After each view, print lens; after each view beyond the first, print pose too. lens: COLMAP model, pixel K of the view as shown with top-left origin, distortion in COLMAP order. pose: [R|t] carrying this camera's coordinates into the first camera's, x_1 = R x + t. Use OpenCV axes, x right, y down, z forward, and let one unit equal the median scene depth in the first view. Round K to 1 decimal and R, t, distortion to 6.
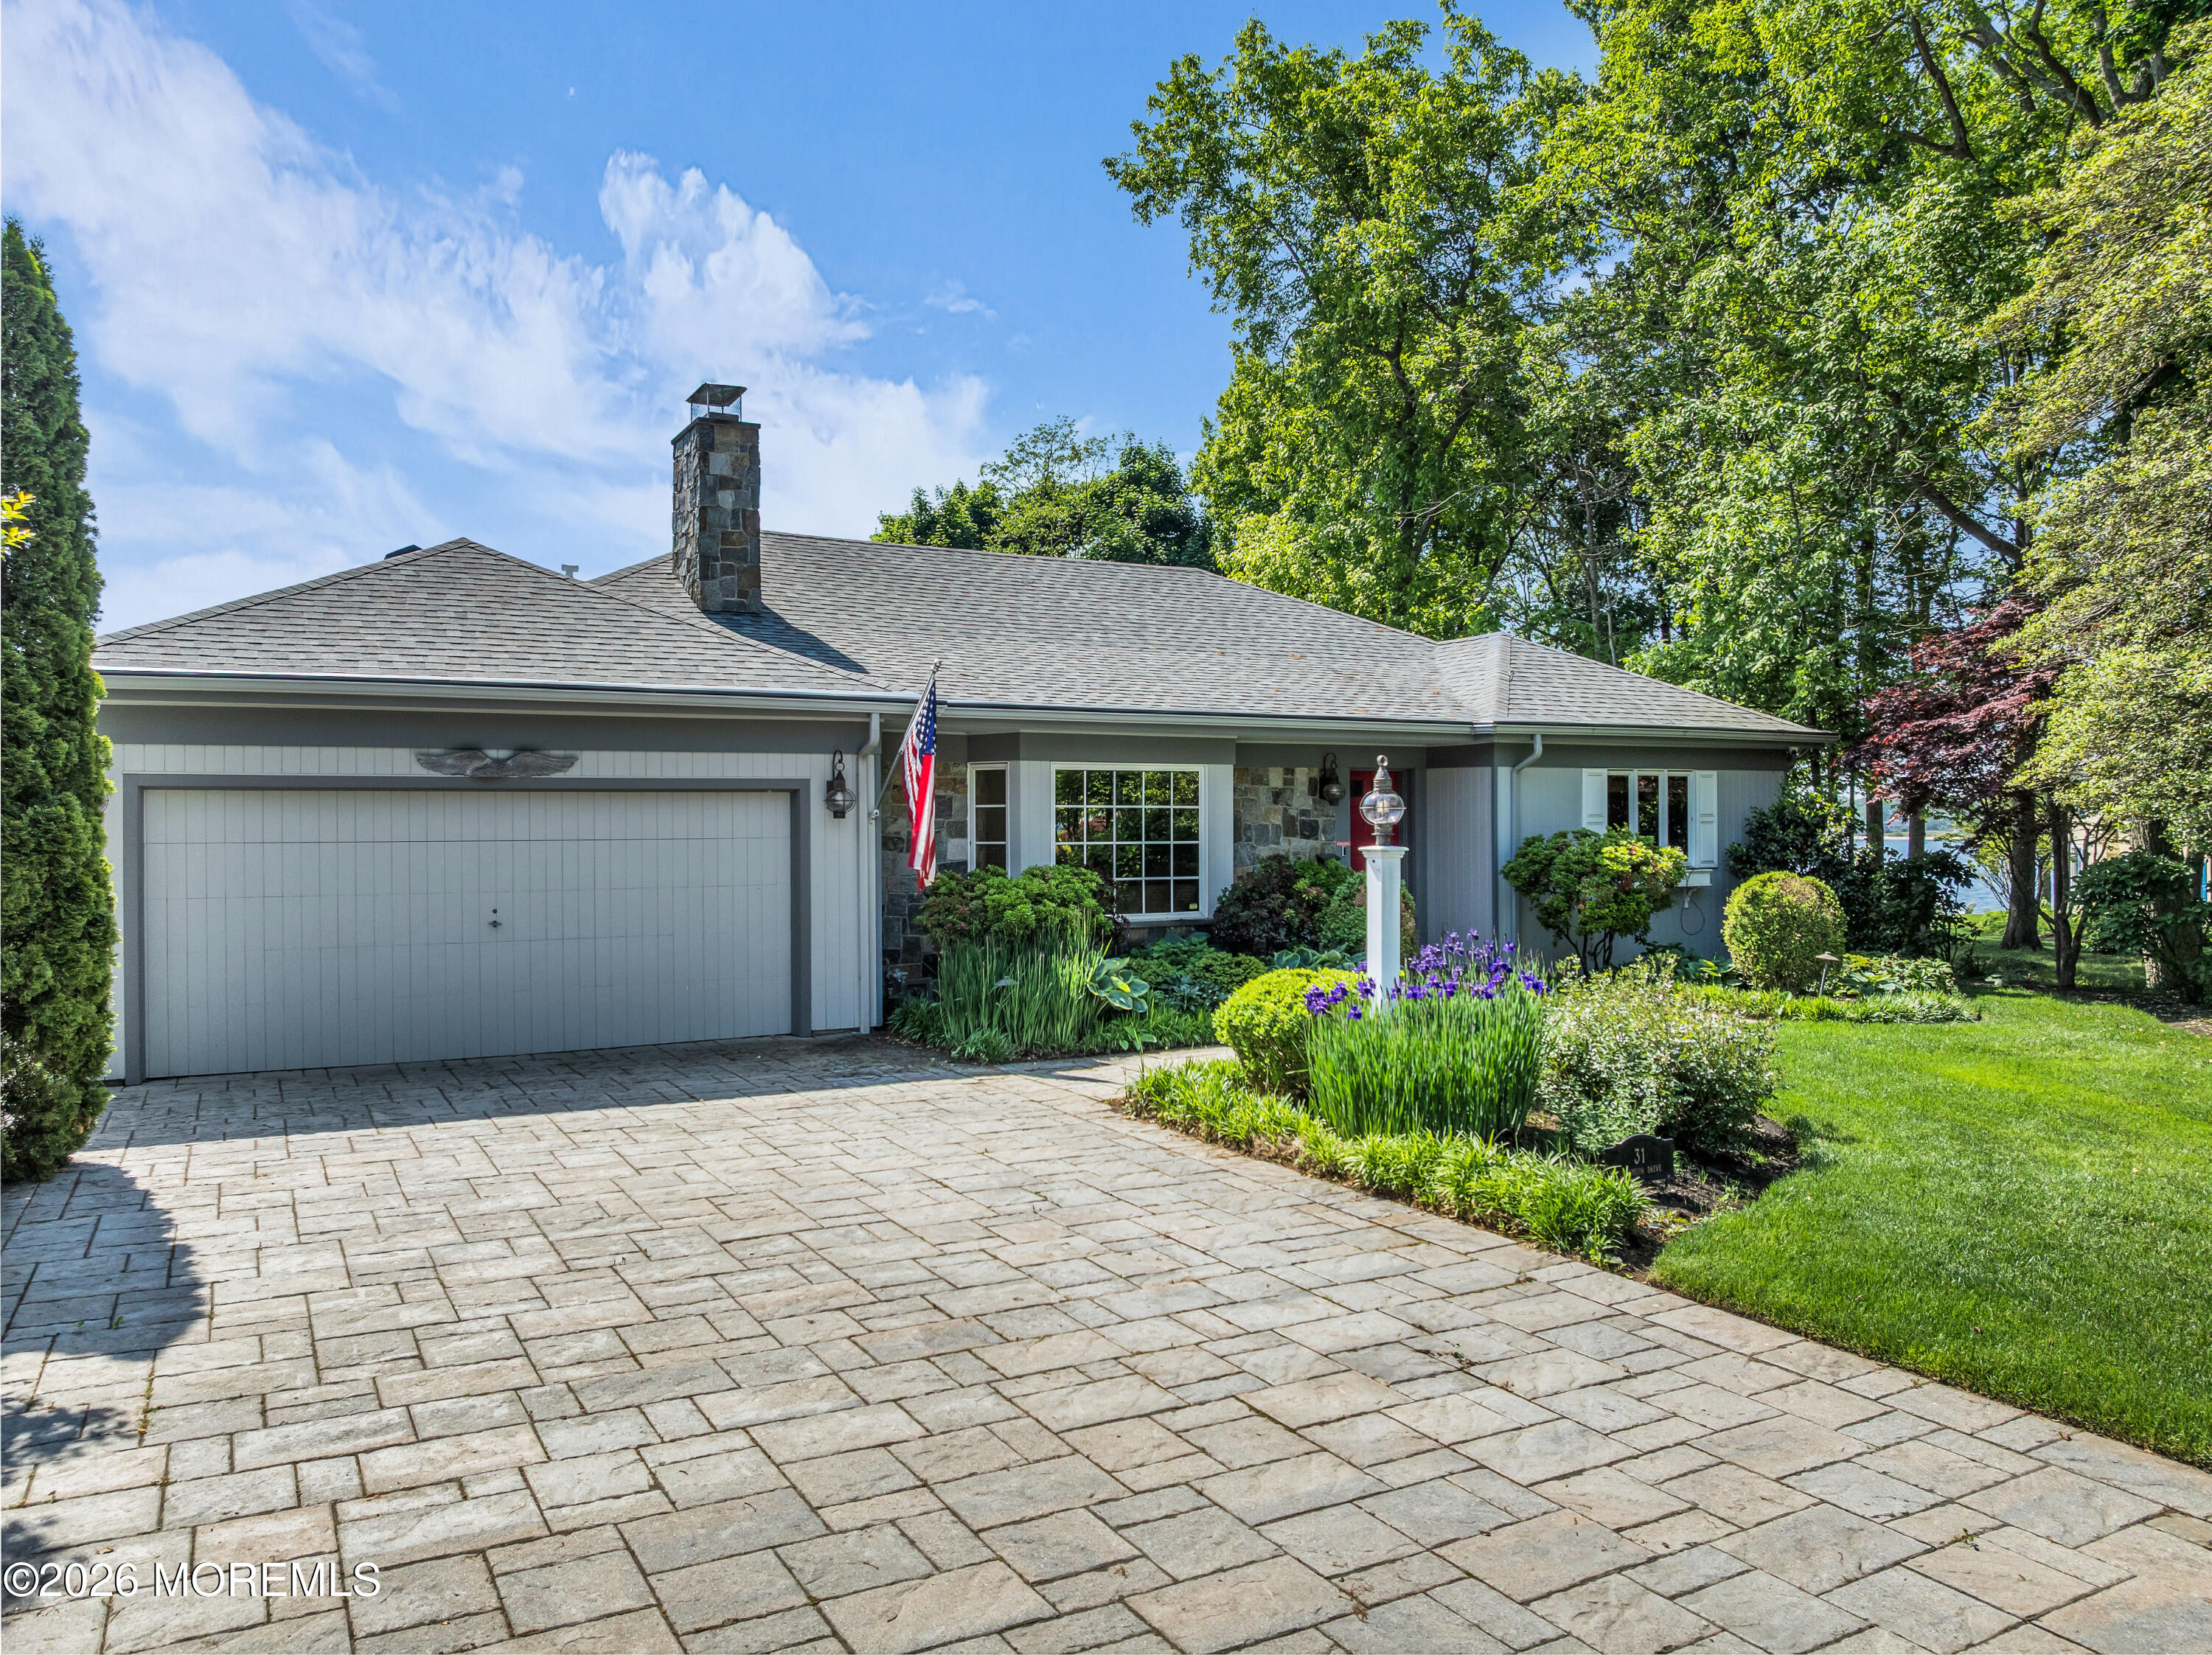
lens RADIAL K [[1560.0, 0, 1100.9], [0, 1560.0, 817.8], [0, 0, 1]] dist [-0.029557, 0.007214]
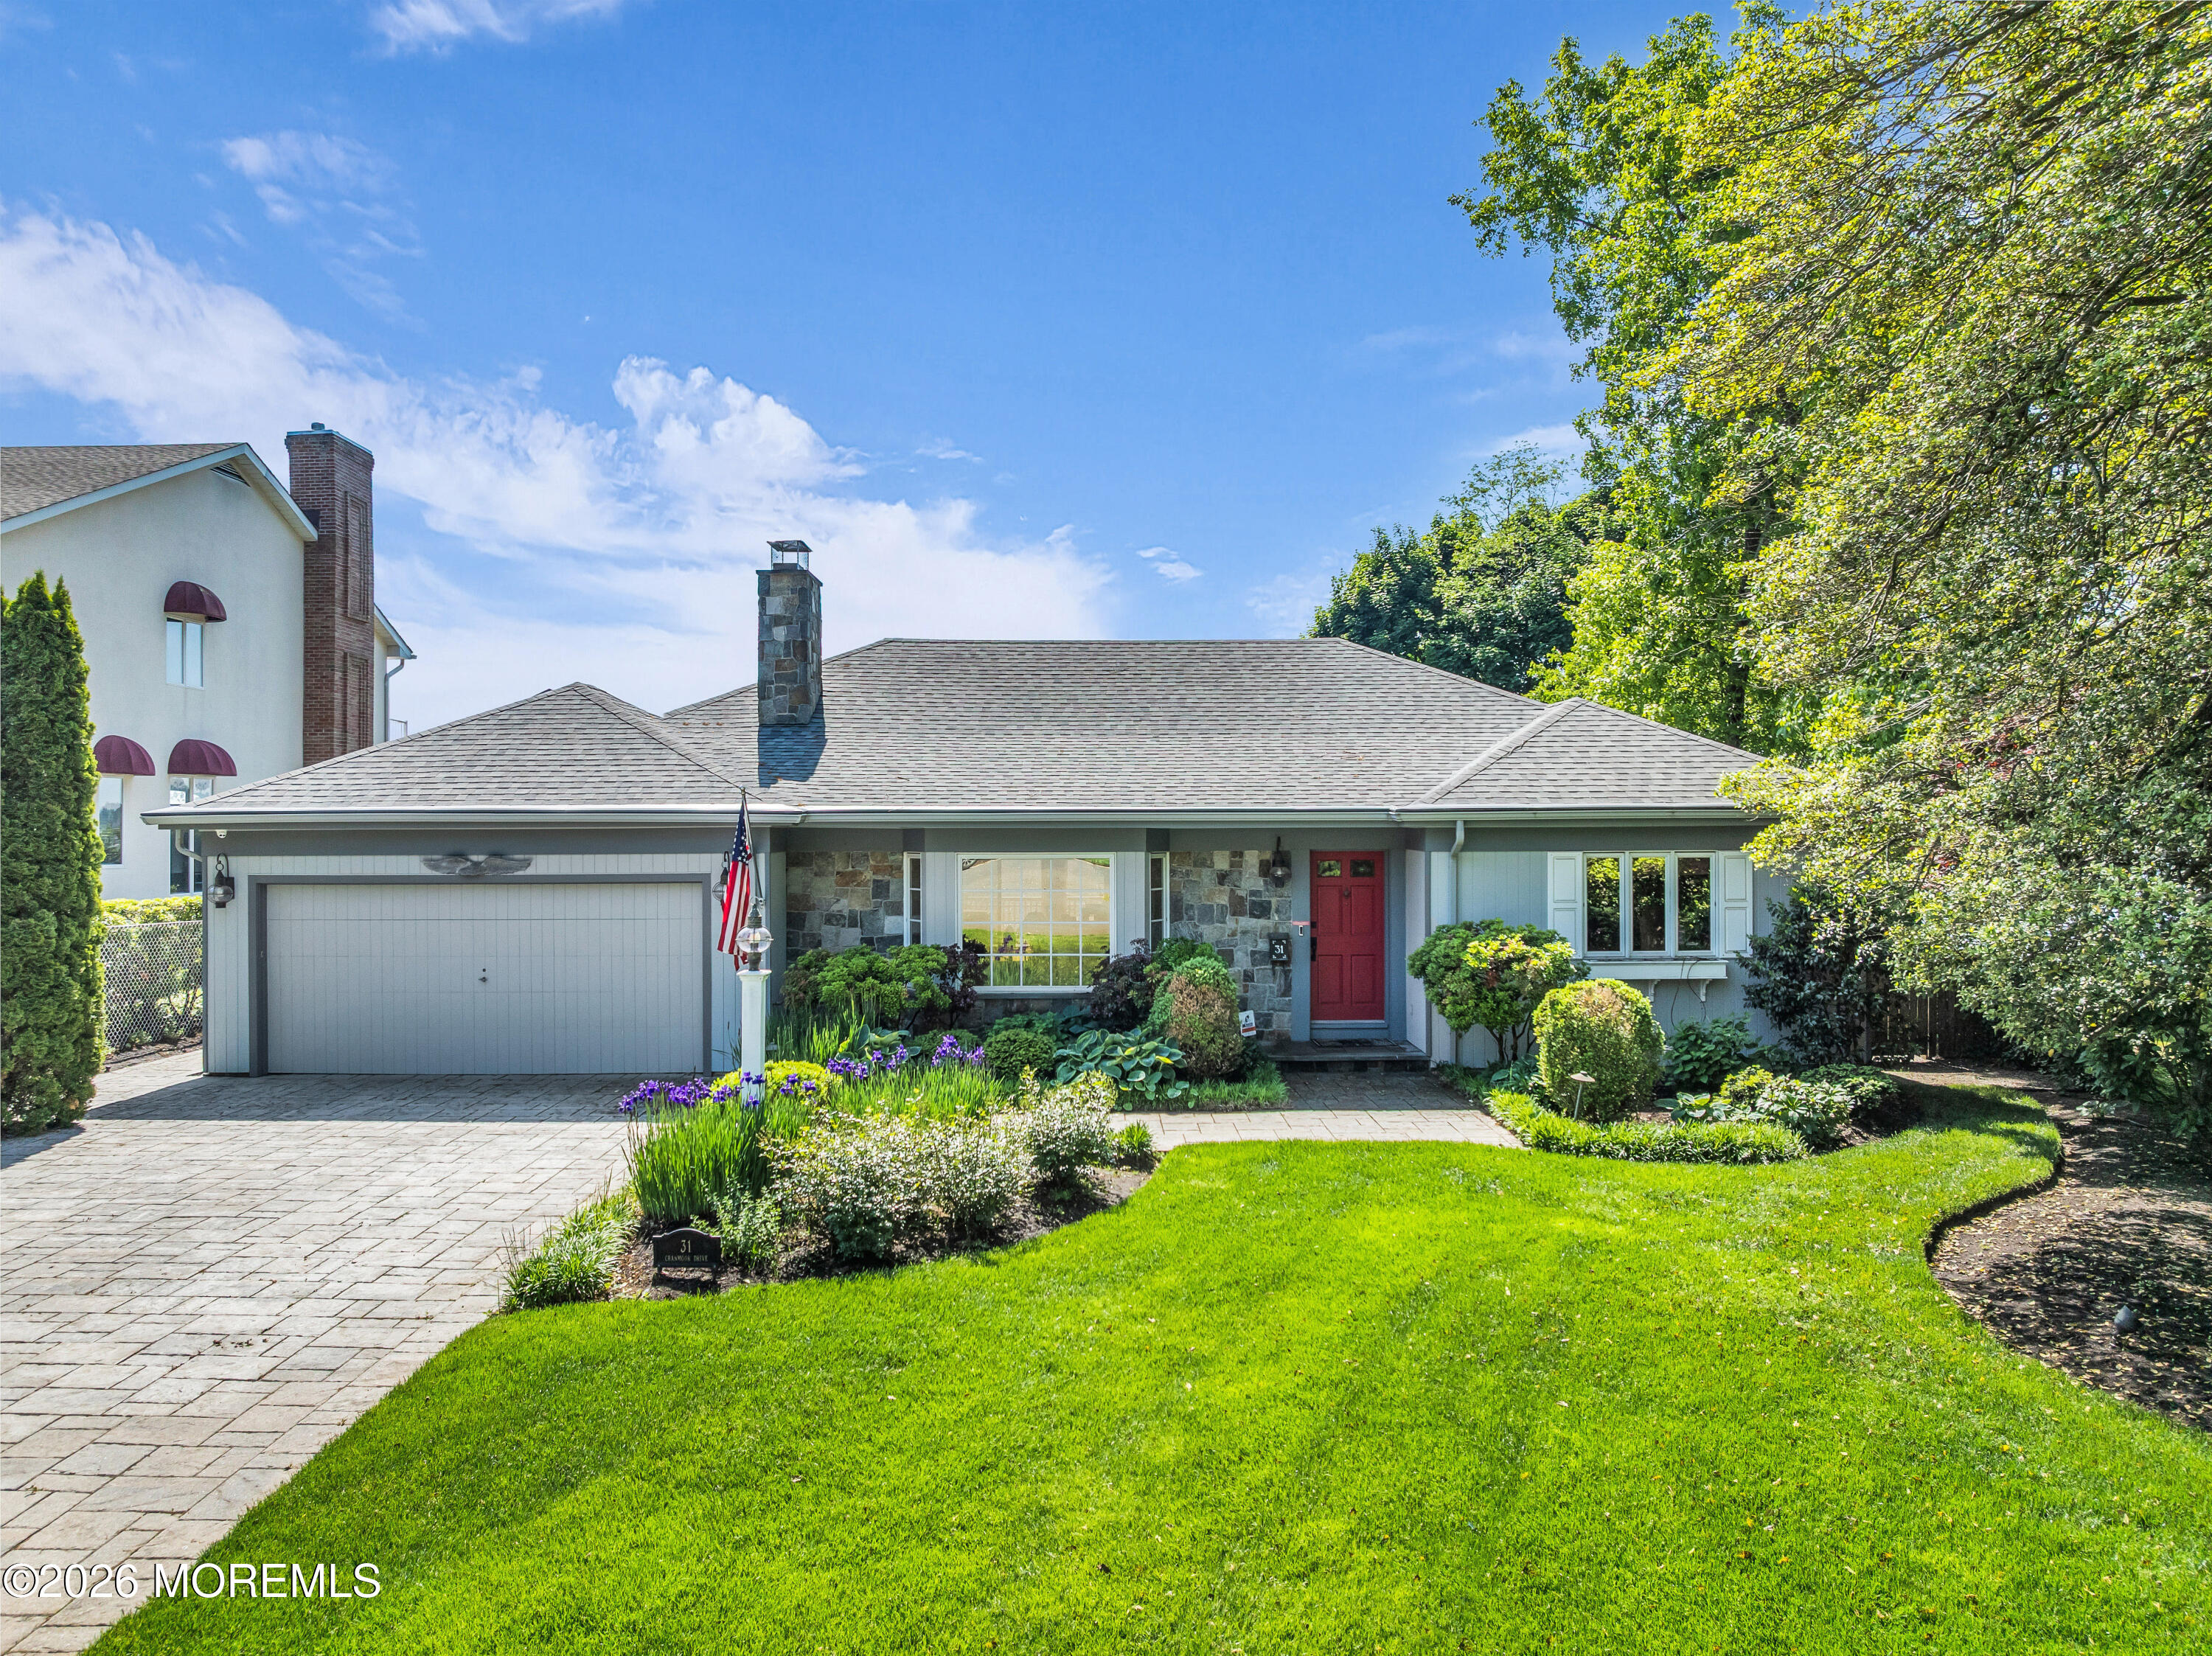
lens RADIAL K [[1560.1, 0, 1089.7], [0, 1560.1, 829.4], [0, 0, 1]] dist [-0.029557, 0.007214]
pose [[0.871770, 0.003209, -0.489904, 0.645193], [0.000581, 0.999971, 0.007584, -0.064230], [0.489915, -0.006896, 0.871743, 0.042098]]
